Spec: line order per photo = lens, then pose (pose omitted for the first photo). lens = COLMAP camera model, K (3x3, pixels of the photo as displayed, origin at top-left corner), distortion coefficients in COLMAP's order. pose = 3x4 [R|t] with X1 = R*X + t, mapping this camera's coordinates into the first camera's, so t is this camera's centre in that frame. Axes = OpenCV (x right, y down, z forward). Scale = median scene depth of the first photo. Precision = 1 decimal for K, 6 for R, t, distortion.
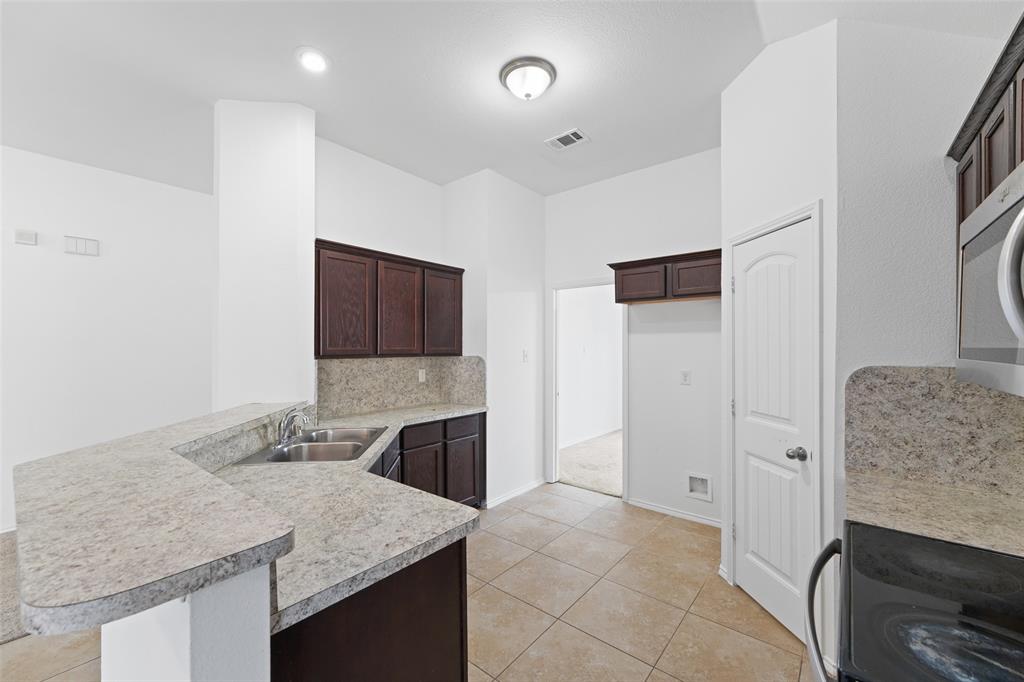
lens RADIAL K [[411.3, 0, 509.3], [0, 411.3, 350.0], [0, 0, 1]] dist [0.010802, -0.004090]
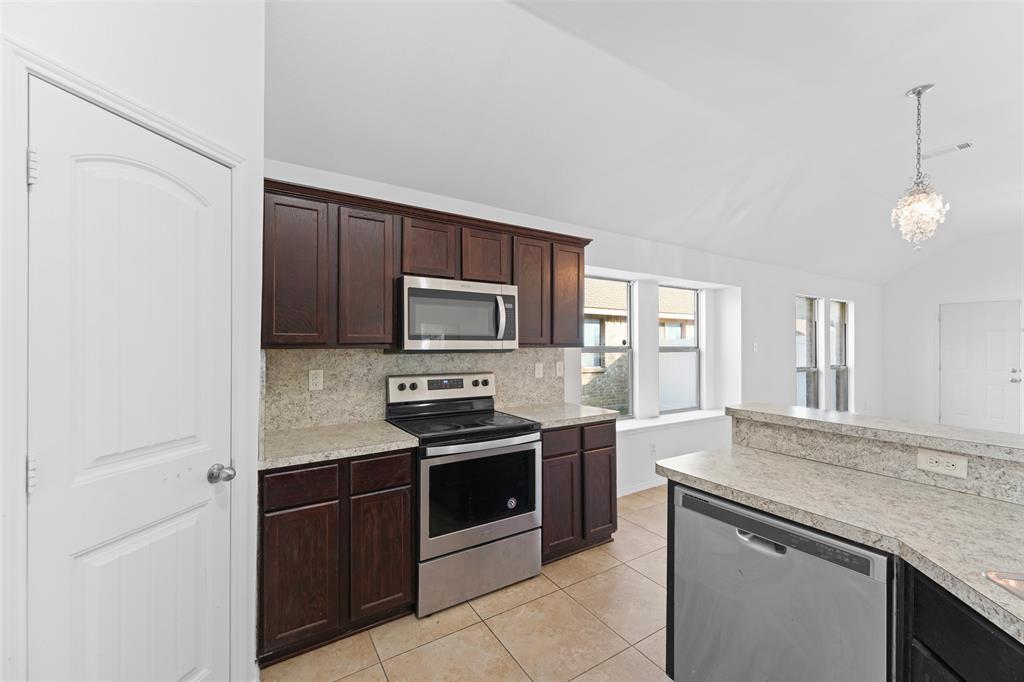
lens RADIAL K [[411.3, 0, 506.1], [0, 411.3, 342.9], [0, 0, 1]] dist [0.010802, -0.004090]
pose [[-0.947822, 0.001076, 0.318798, -0.017245], [0.004348, 0.999945, 0.009552, 0.006500], [-0.318770, 0.010440, -0.947775, 0.953253]]
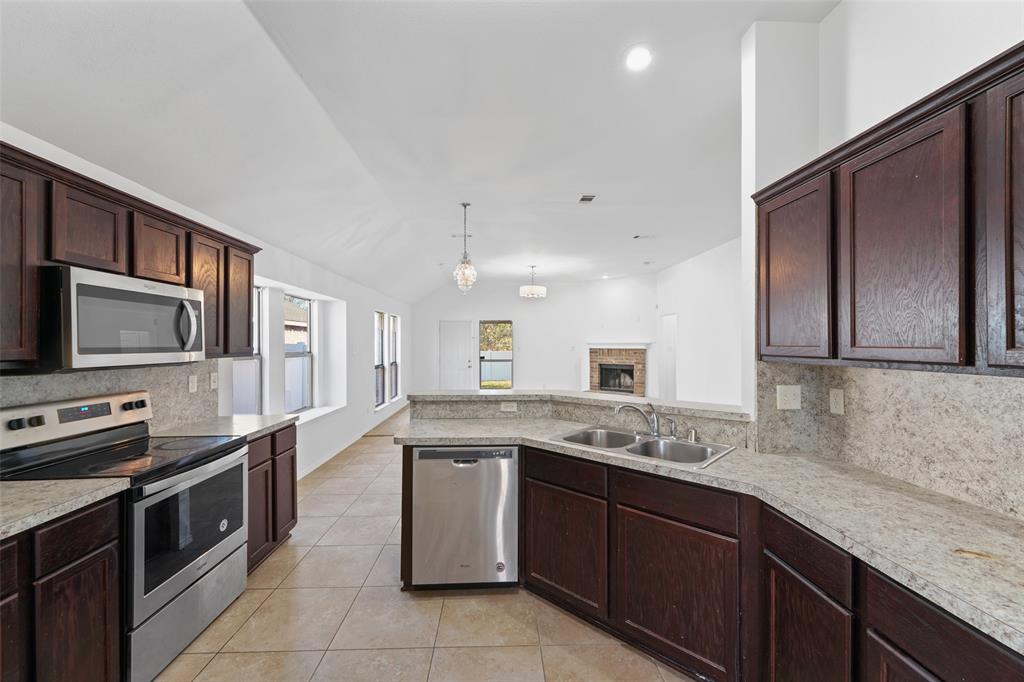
lens RADIAL K [[411.3, 0, 518.3], [0, 411.3, 344.2], [0, 0, 1]] dist [0.010802, -0.004090]
pose [[-0.738540, 0.005721, -0.674186, 0.288952], [-0.002622, 0.999932, 0.011358, -0.011940], [0.674205, 0.010156, -0.738475, 1.089995]]
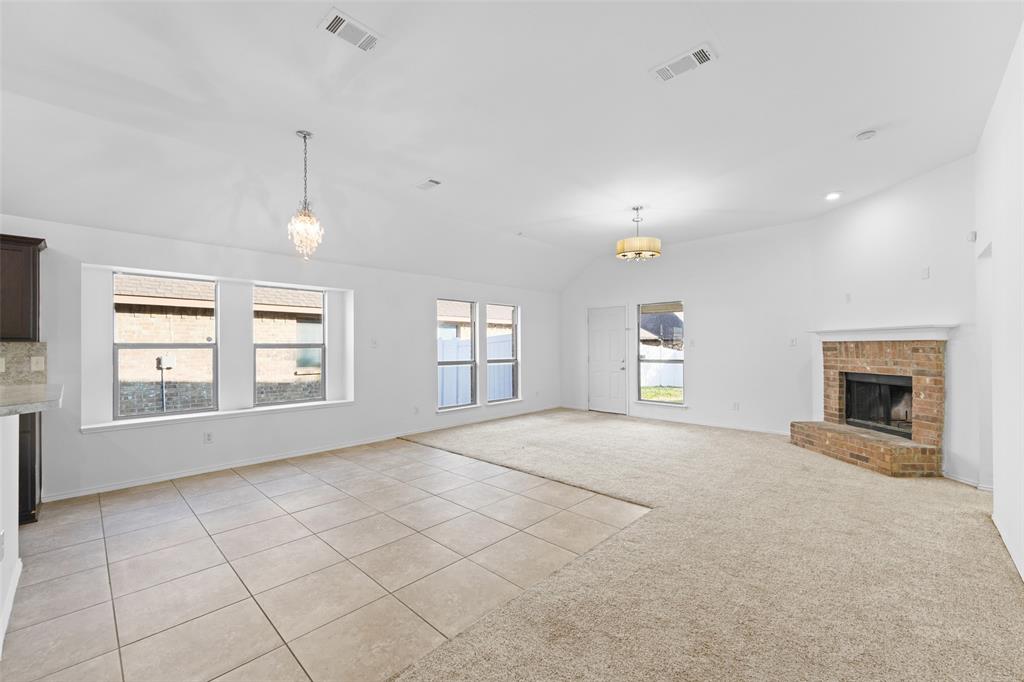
lens RADIAL K [[411.3, 0, 502.7], [0, 411.3, 347.2], [0, 0, 1]] dist [0.010802, -0.004090]
pose [[-0.996276, 0.010504, 0.085577, -1.055195], [0.011681, 0.999844, 0.013260, 0.038084], [-0.085424, 0.014211, -0.996243, 0.906671]]
